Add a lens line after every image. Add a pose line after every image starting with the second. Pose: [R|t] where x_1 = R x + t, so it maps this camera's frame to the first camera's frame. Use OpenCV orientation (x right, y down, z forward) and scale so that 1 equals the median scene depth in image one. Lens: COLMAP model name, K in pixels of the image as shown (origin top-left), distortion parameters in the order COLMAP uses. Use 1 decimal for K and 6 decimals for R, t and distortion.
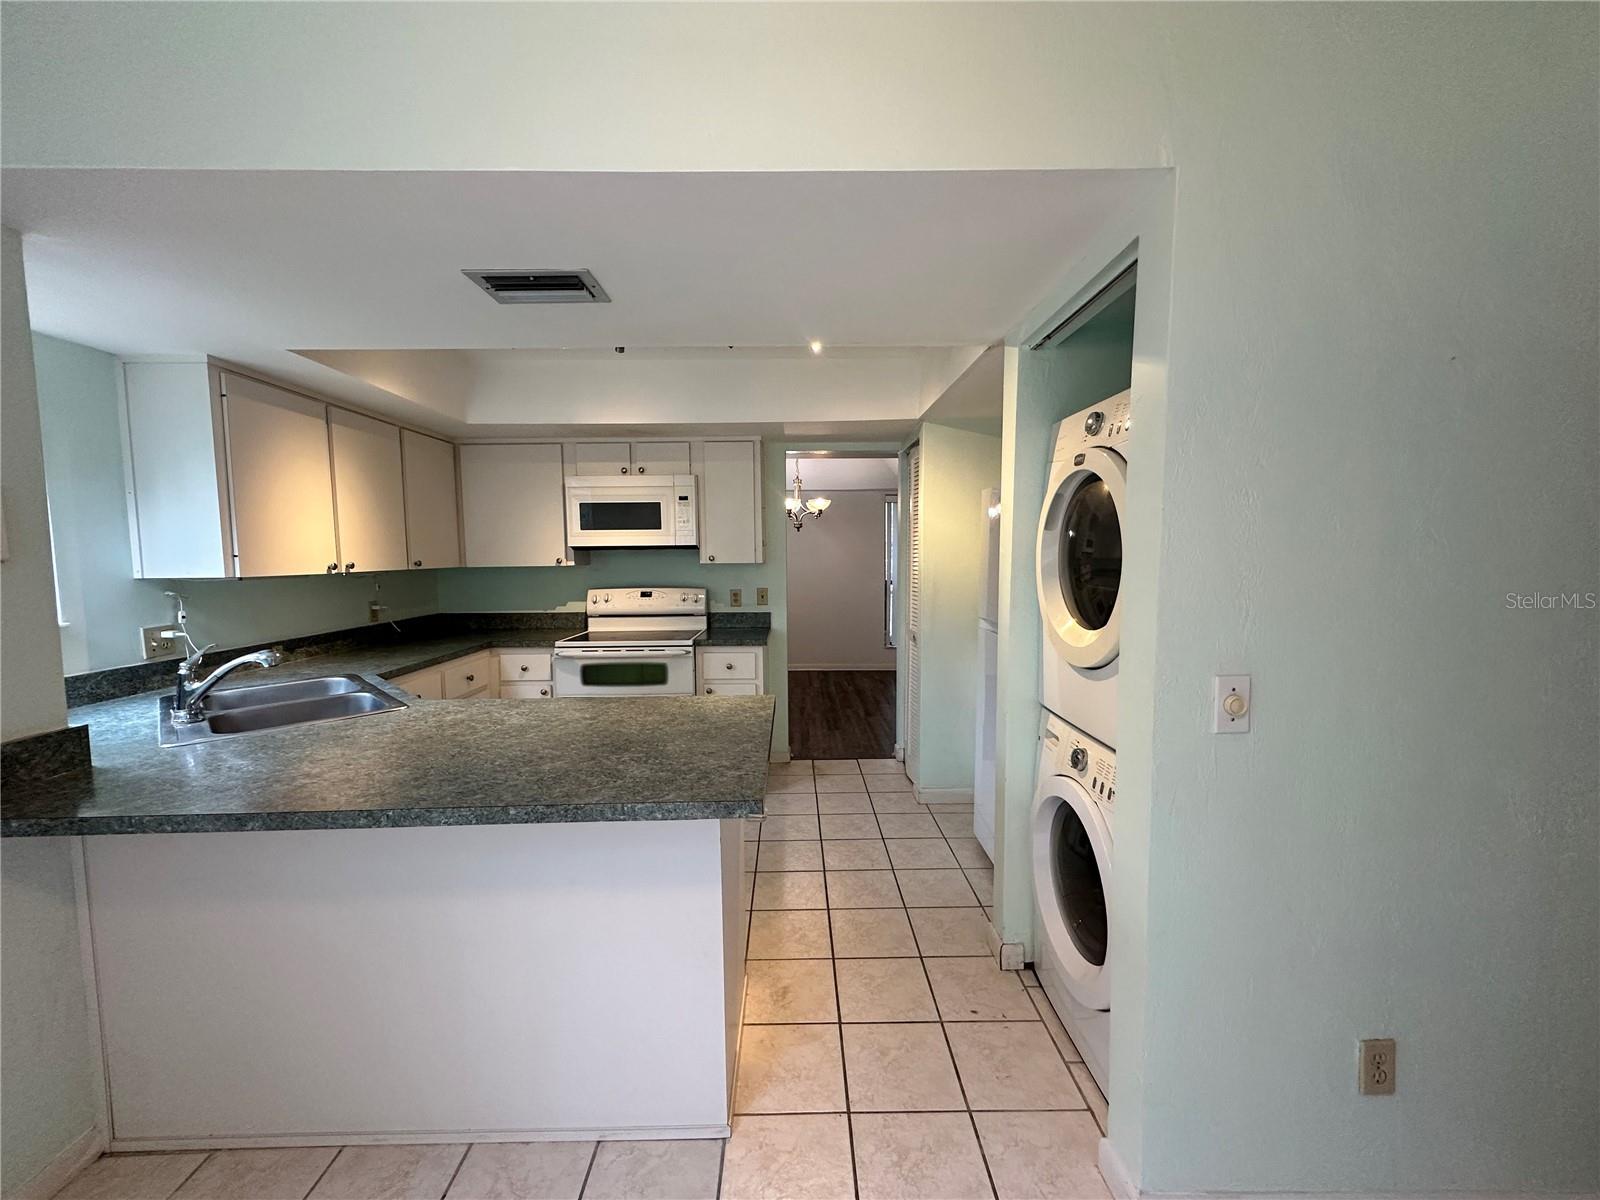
lens RADIAL K [[640.1, 0, 800.5], [0, 640.1, 601.3], [0, 0, 1]] dist [0.012618, -0.002289]
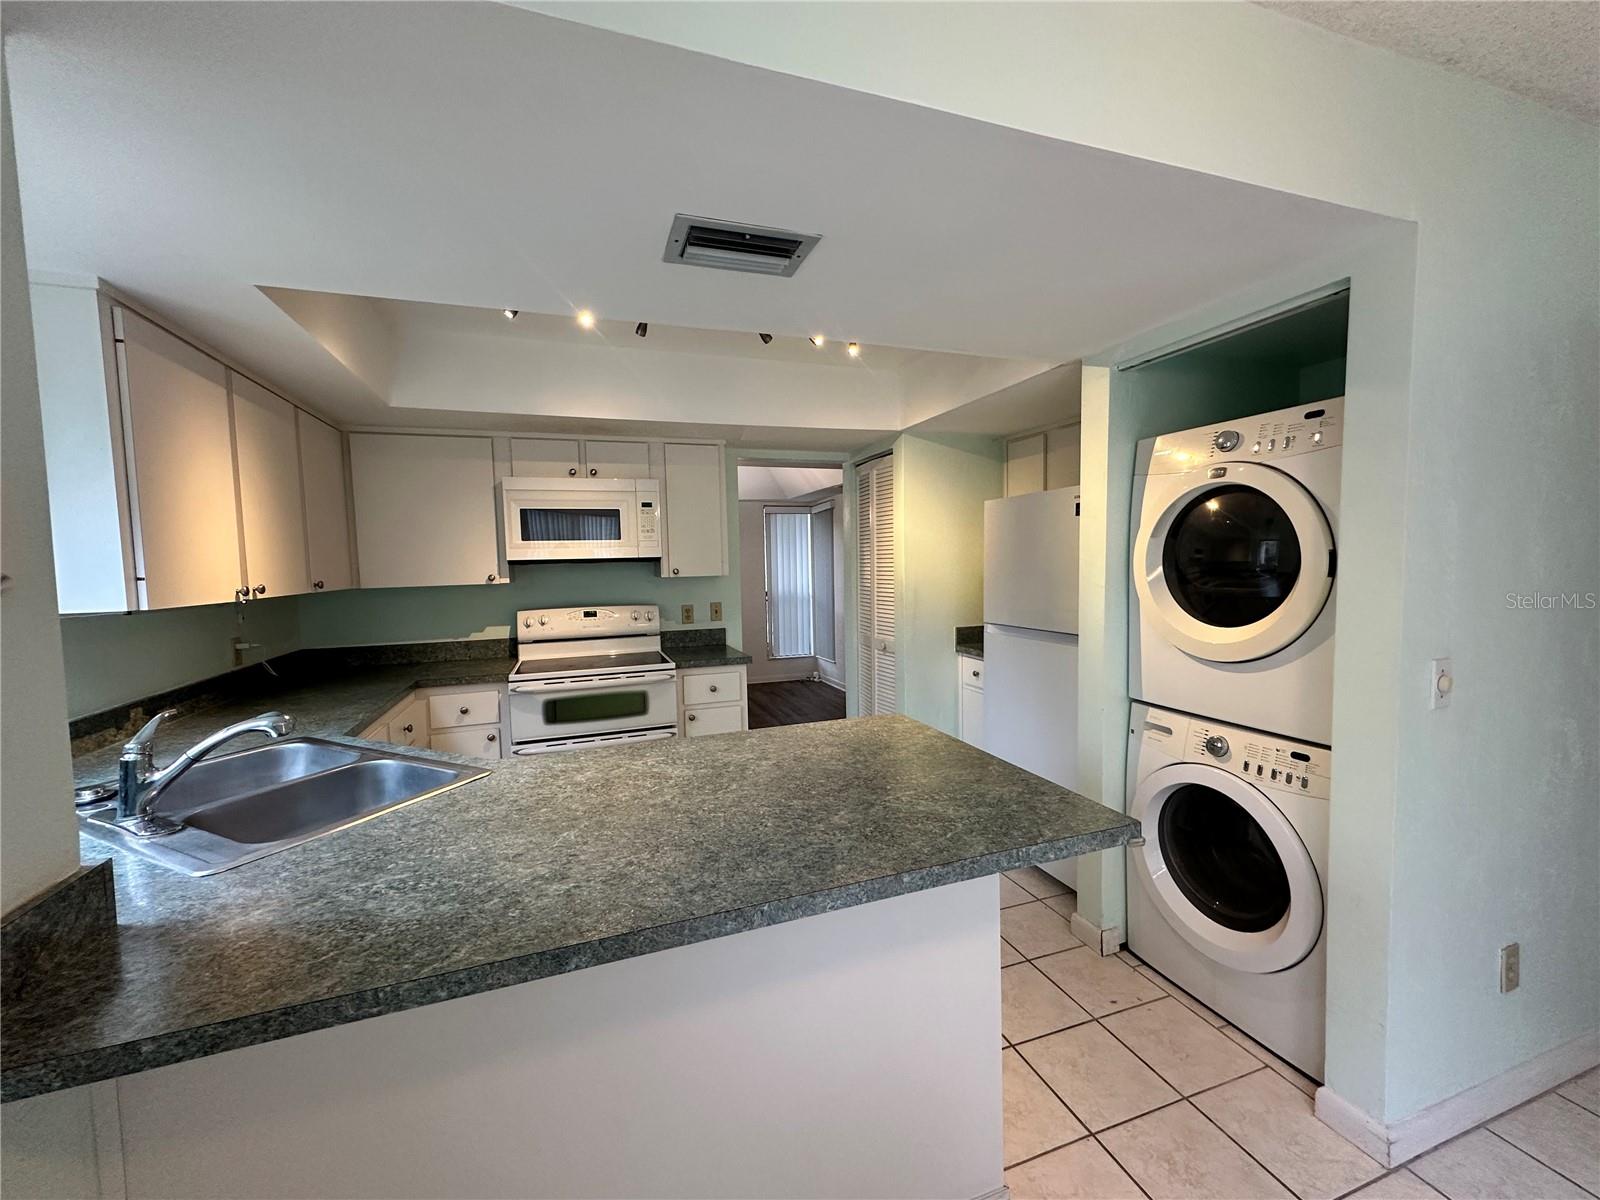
lens RADIAL K [[640.1, 0, 801.5], [0, 640.1, 601.8], [0, 0, 1]] dist [0.012618, -0.002289]
pose [[0.946810, -0.033295, 0.320067, -0.311515], [0.039022, 0.999172, -0.011494, -0.008016], [-0.319420, 0.023372, 0.947325, 0.098040]]
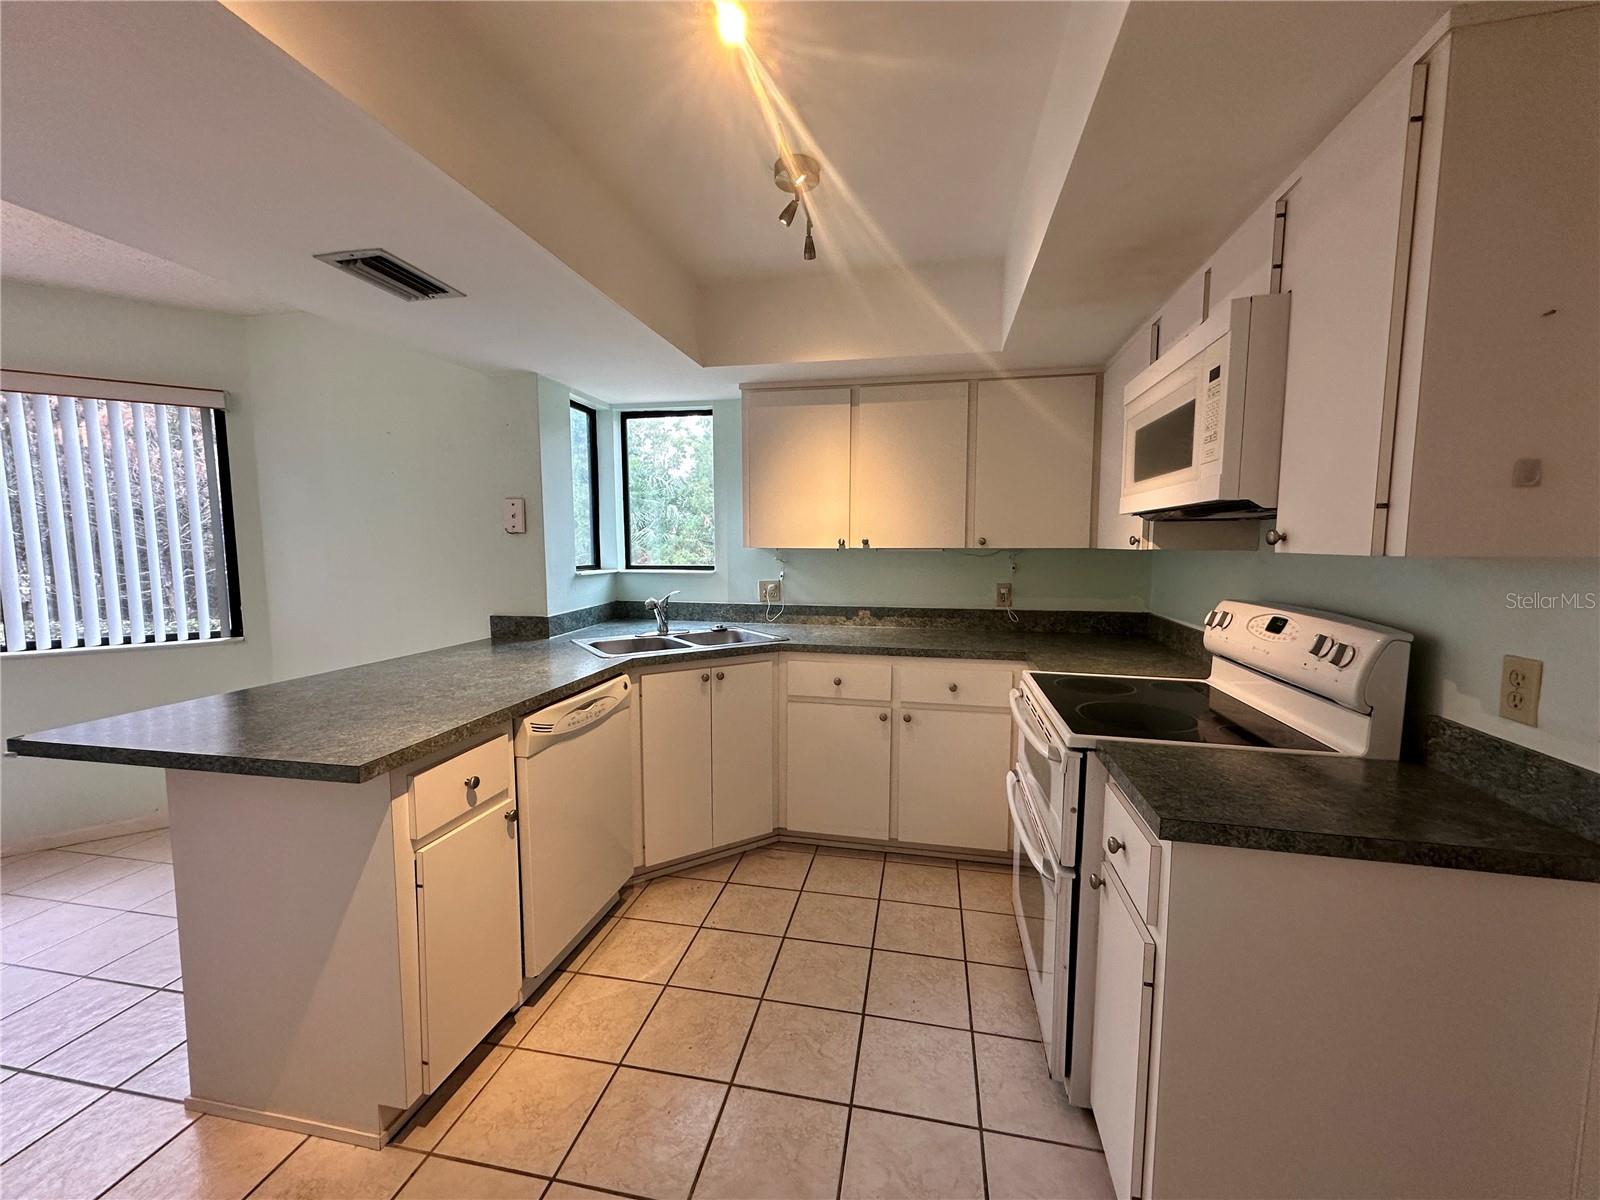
lens RADIAL K [[640.1, 0, 800.4], [0, 640.1, 599.5], [0, 0, 1]] dist [0.012618, -0.002289]
pose [[-0.205536, 0.099592, -0.973569, 0.284100], [-0.074755, 0.990304, 0.117086, -0.066544], [0.975790, 0.096845, -0.196099, 0.981553]]
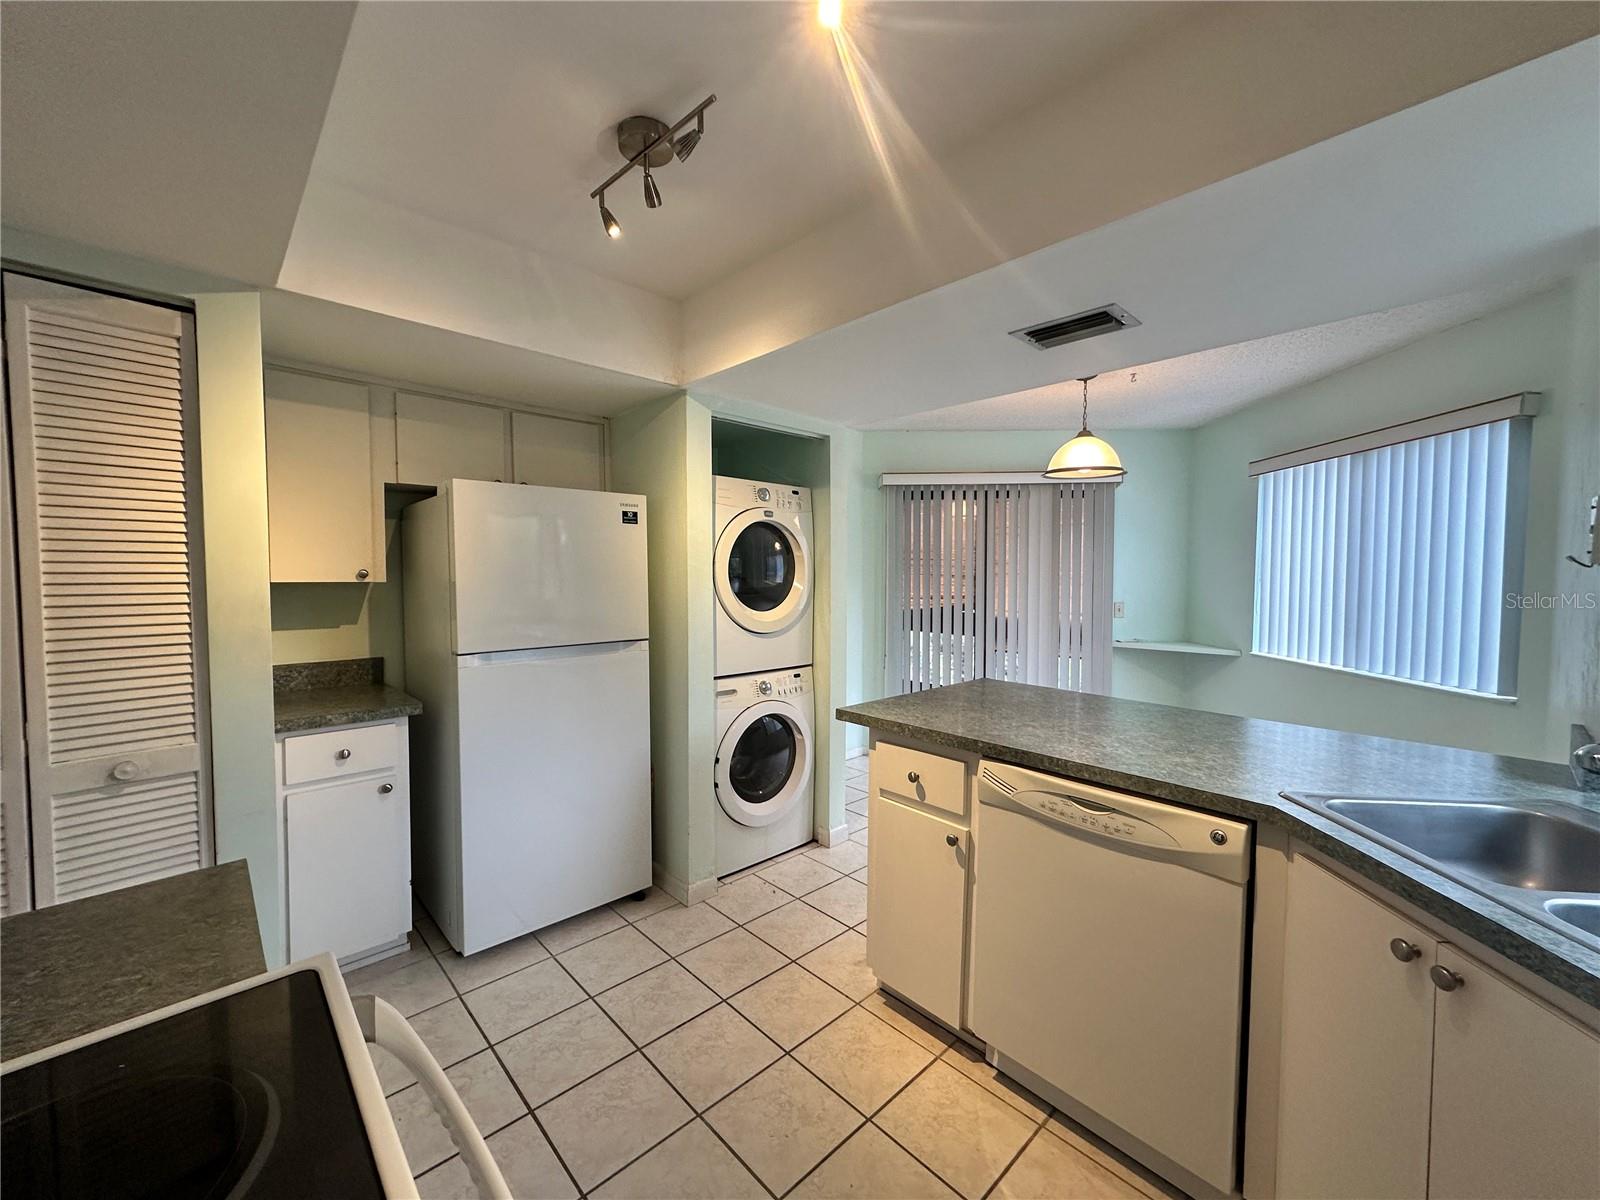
lens RADIAL K [[640.1, 0, 799.9], [0, 640.1, 601.4], [0, 0, 1]] dist [0.012618, -0.002289]
pose [[-0.679115, -0.027917, 0.733501, -0.470319], [0.059947, 0.993829, 0.093328, -0.072987], [-0.731580, 0.107352, -0.673251, 1.106369]]
